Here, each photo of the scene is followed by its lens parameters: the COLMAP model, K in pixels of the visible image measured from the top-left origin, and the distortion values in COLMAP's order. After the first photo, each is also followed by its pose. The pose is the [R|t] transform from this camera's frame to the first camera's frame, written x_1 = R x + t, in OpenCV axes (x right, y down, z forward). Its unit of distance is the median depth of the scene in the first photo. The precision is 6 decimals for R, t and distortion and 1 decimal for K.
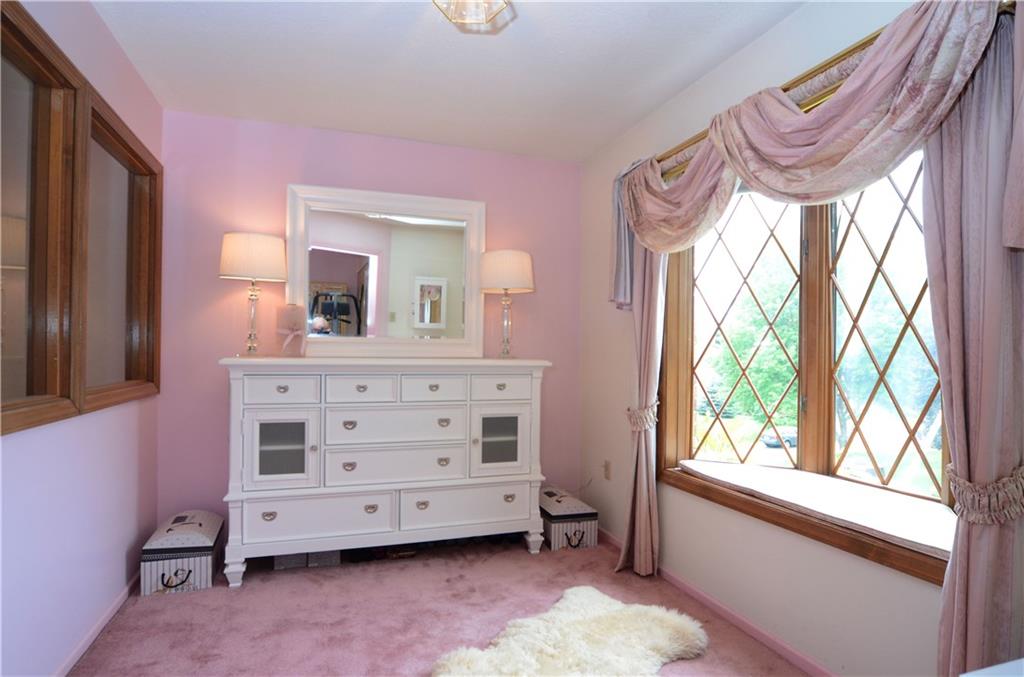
lens RADIAL K [[553.9, 0, 515.7], [0, 553.9, 354.6], [0, 0, 1]] dist [-0.016120, 0.000416]
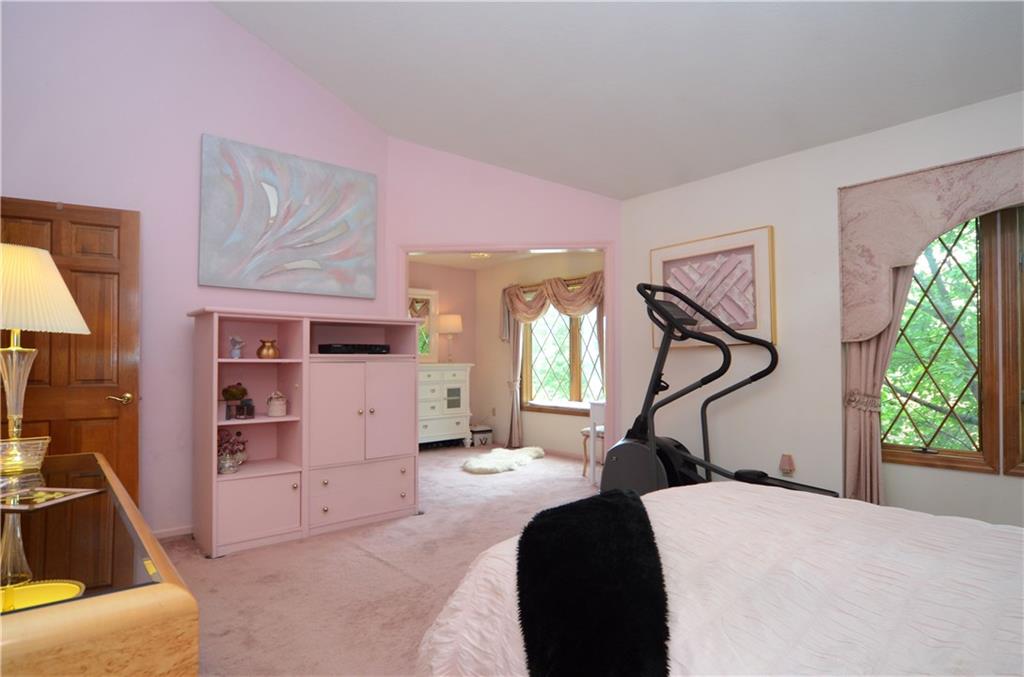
lens RADIAL K [[553.9, 0, 515.7], [0, 553.9, 354.6], [0, 0, 1]] dist [-0.016120, 0.000416]
pose [[0.929555, -0.010955, 0.368520, -0.656970], [0.016234, 0.999805, -0.011227, 0.002400], [-0.368325, 0.016419, 0.929552, -1.279334]]
